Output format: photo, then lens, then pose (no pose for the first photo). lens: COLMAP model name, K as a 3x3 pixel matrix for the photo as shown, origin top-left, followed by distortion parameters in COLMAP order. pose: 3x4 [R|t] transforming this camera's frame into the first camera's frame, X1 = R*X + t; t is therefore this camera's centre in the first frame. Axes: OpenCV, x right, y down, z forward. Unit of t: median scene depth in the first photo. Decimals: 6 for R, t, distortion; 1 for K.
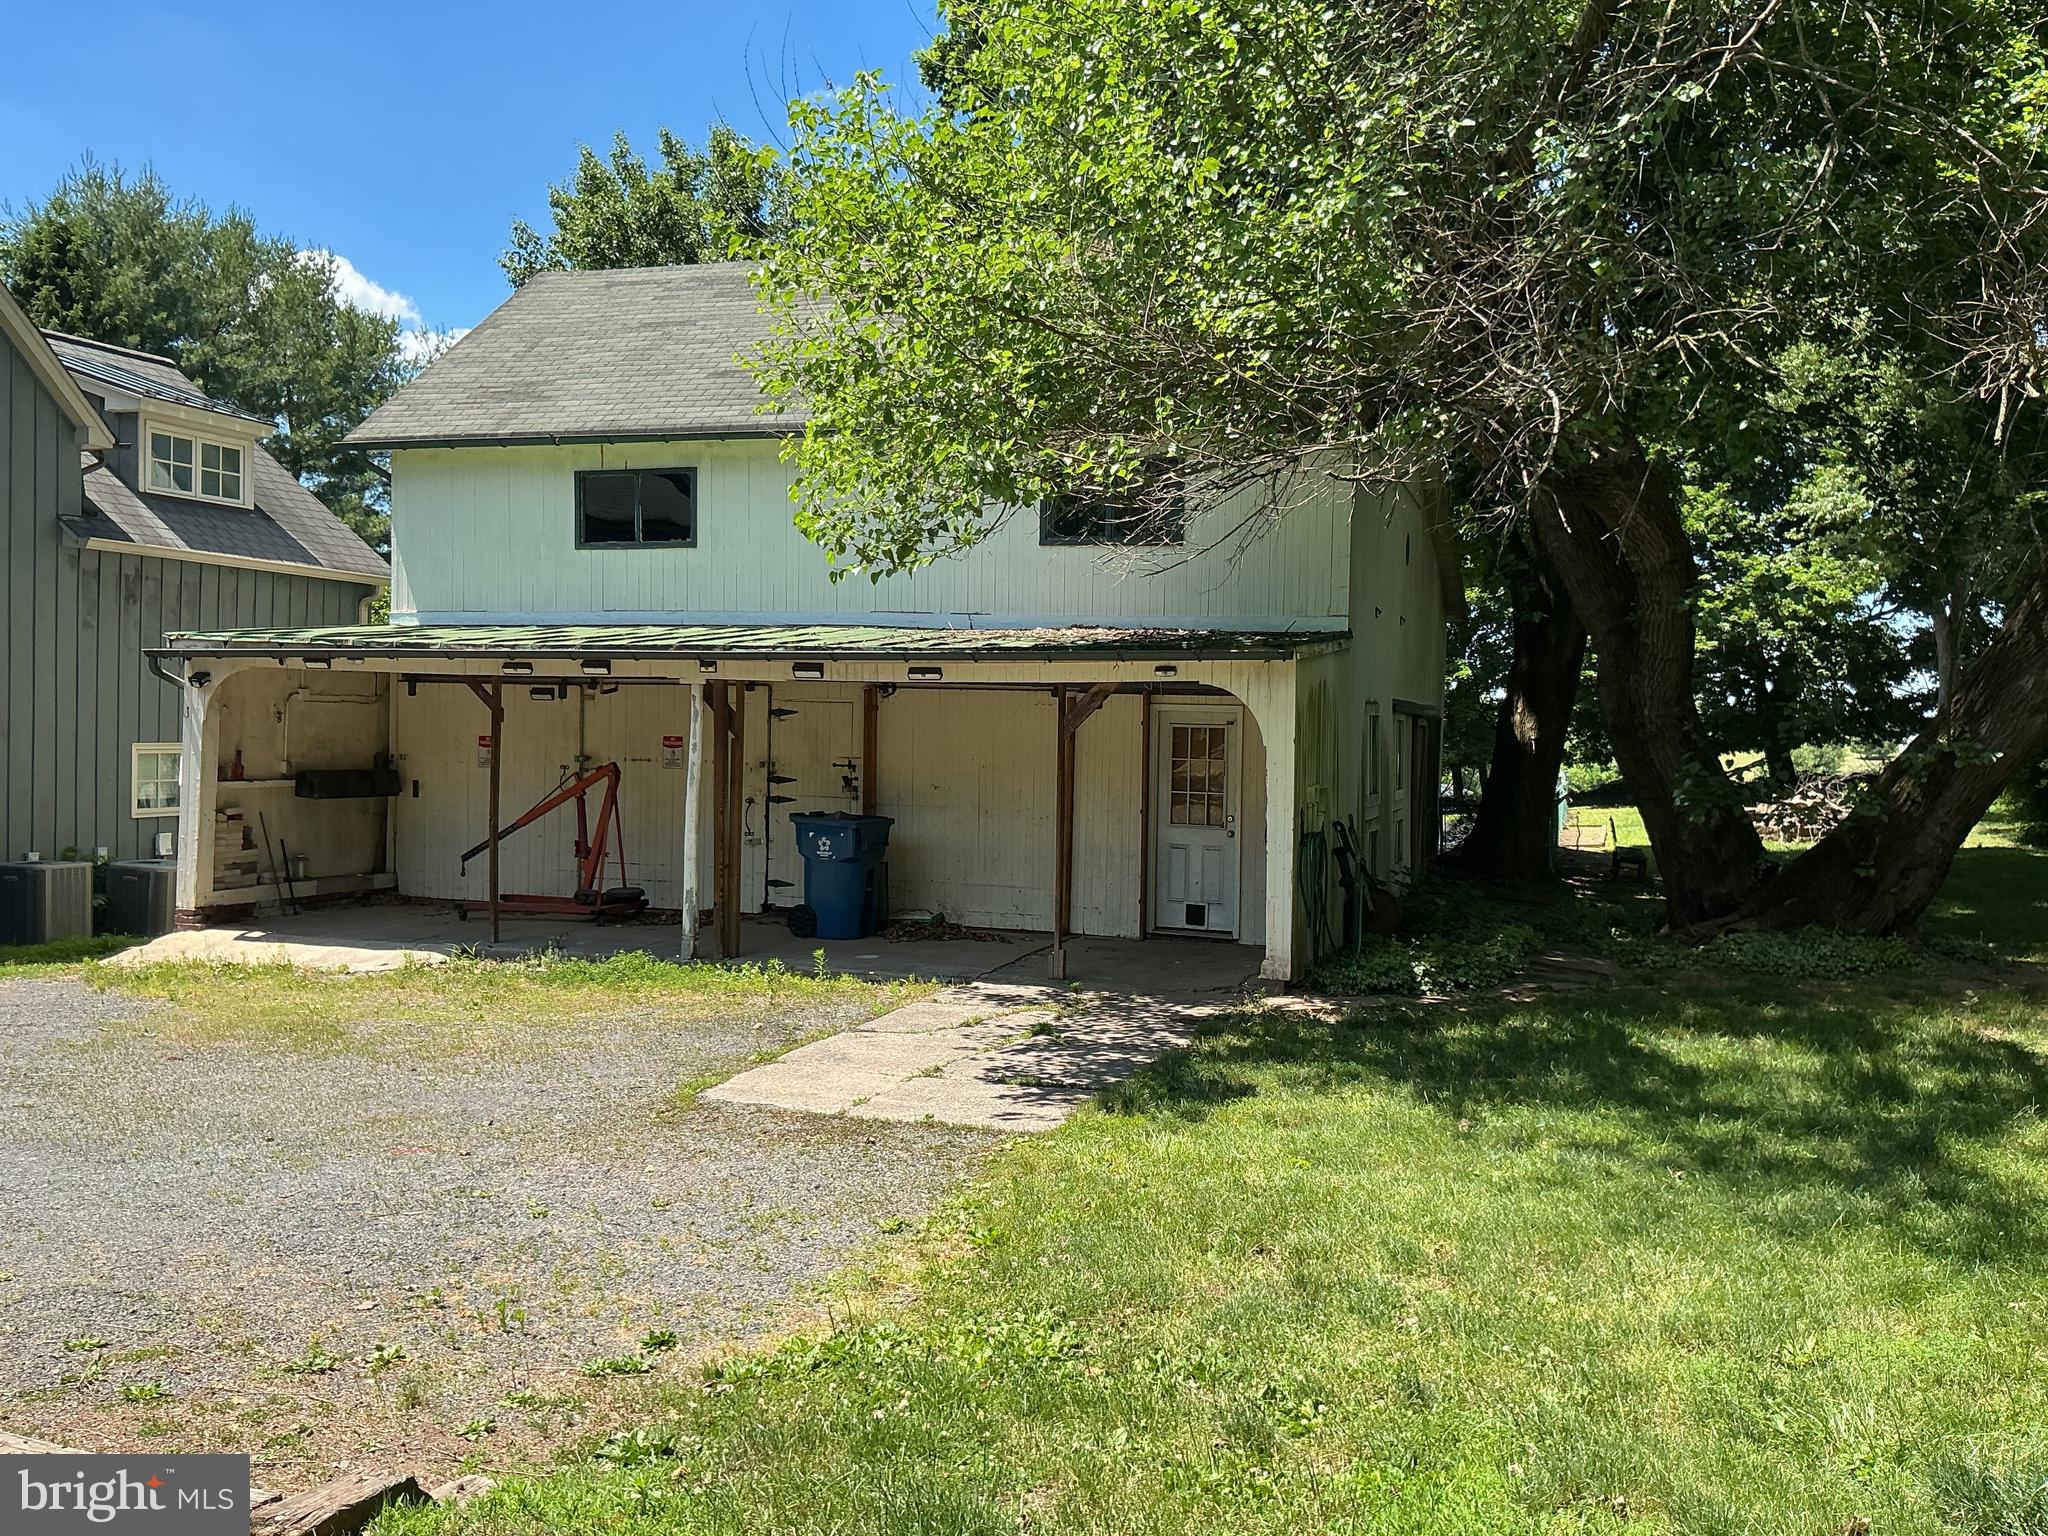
lens RADIAL K [[1741.3, 0, 1024.0], [0, 1741.3, 768.0], [0, 0, 1]] dist [0.139069, -0.318460]
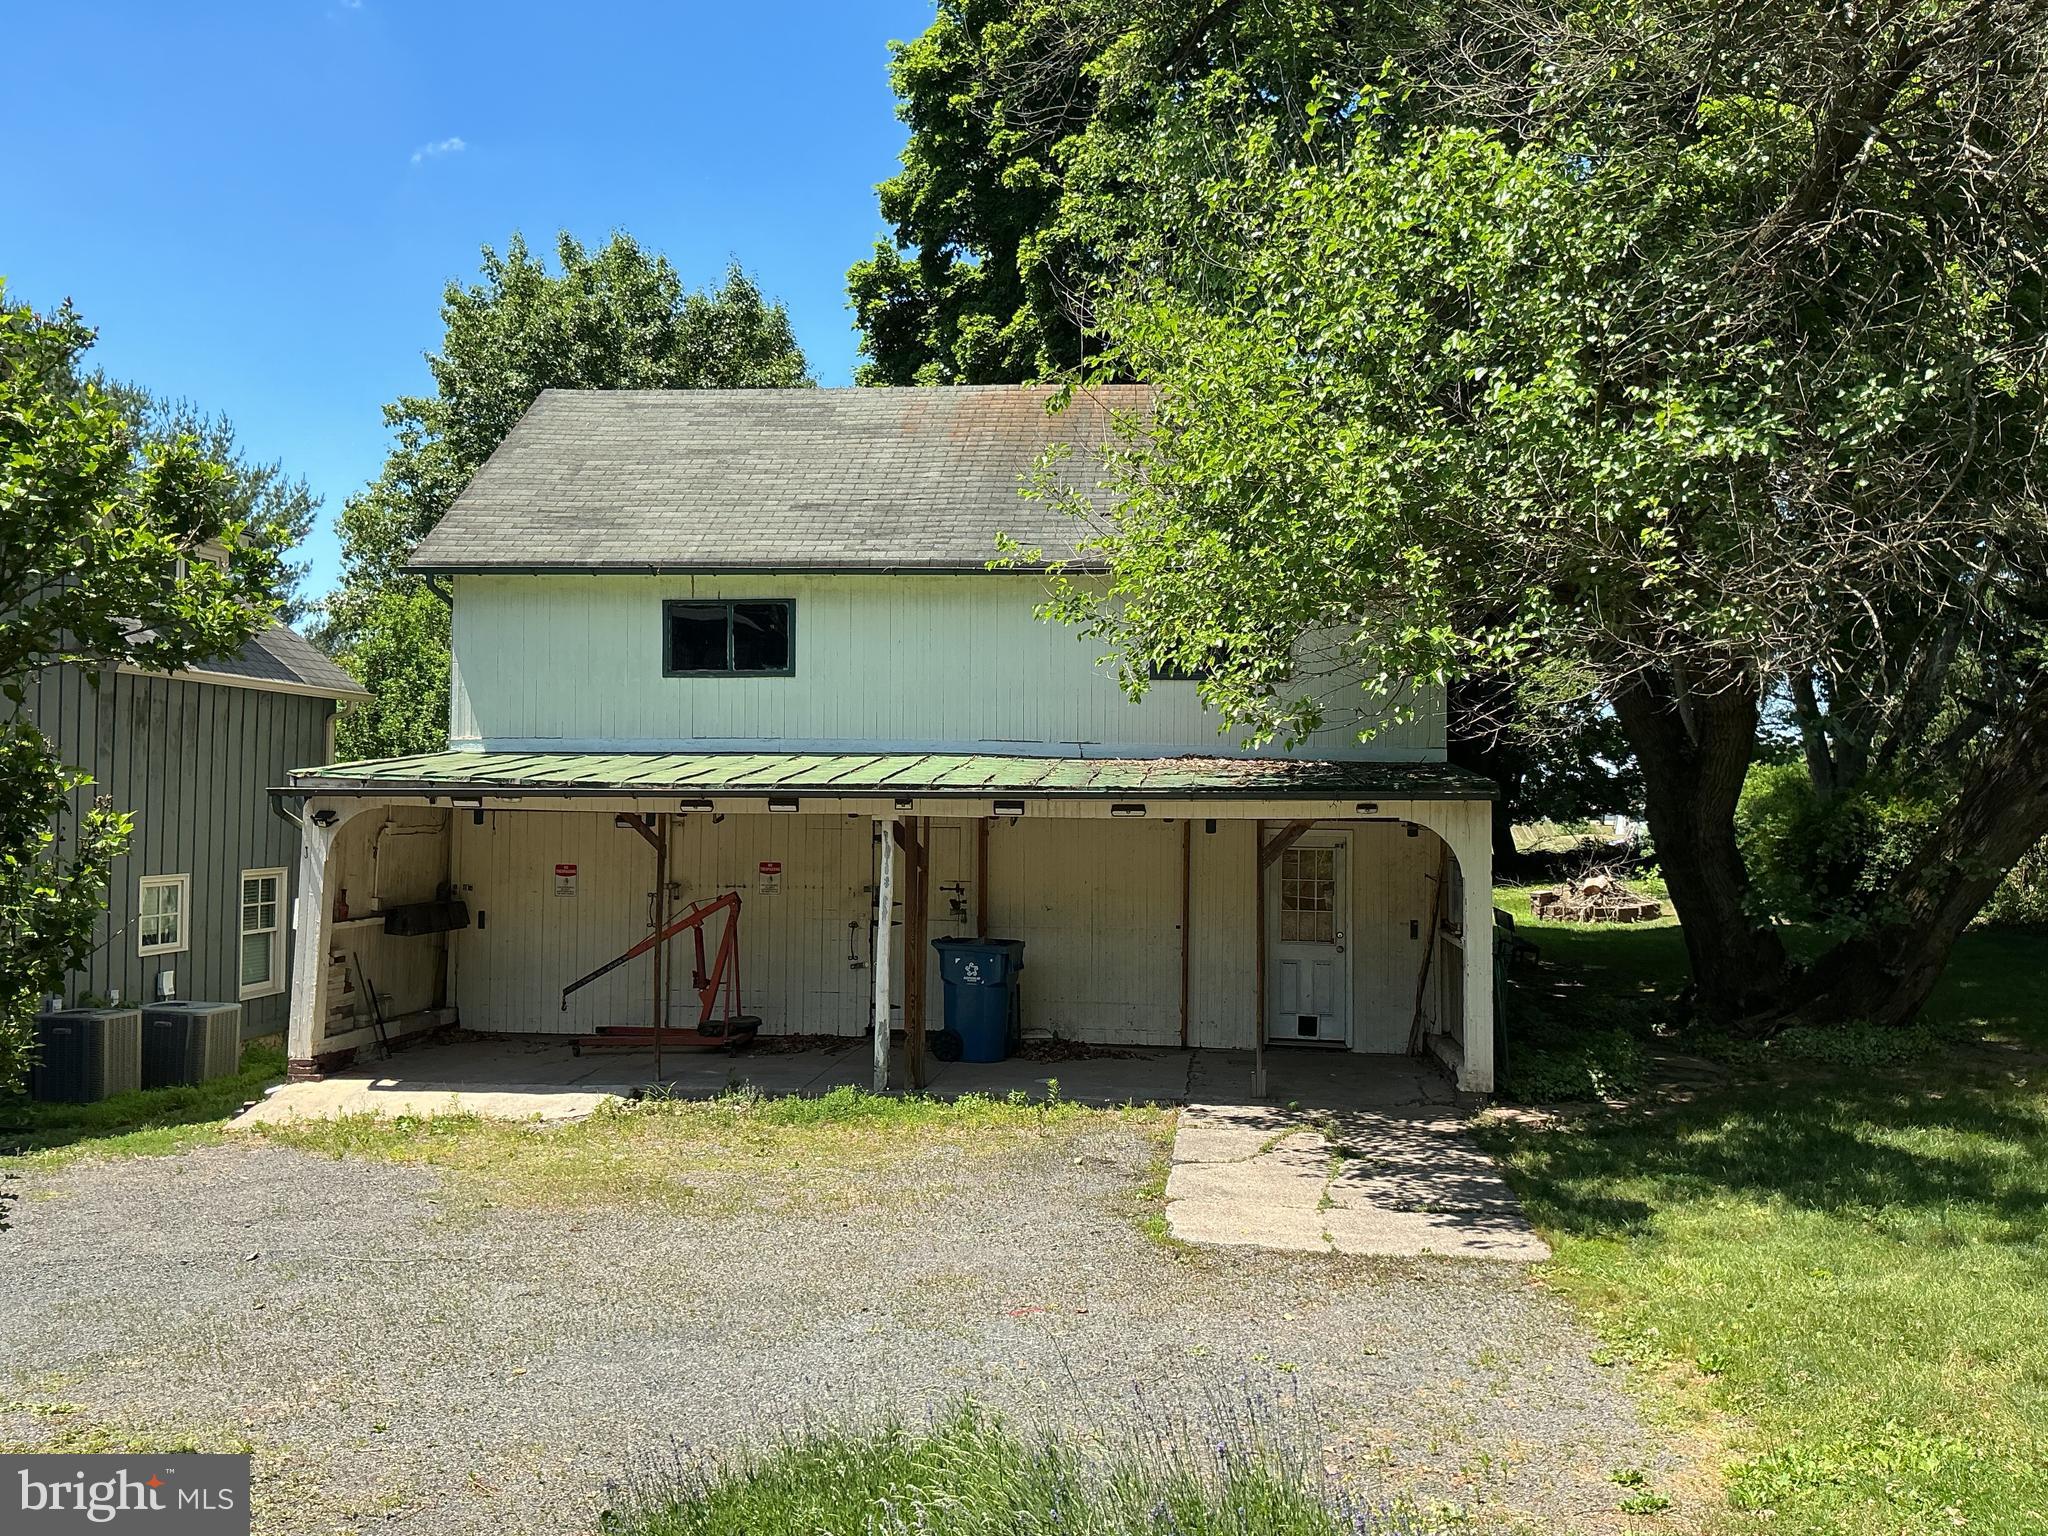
lens RADIAL K [[1741.3, 0, 1024.0], [0, 1741.3, 768.0], [0, 0, 1]] dist [0.139069, -0.318460]
pose [[0.977922, -0.006376, 0.208875, -0.279119], [0.014785, 0.999141, -0.038723, -0.032870], [-0.208448, 0.040956, 0.977175, -0.018430]]
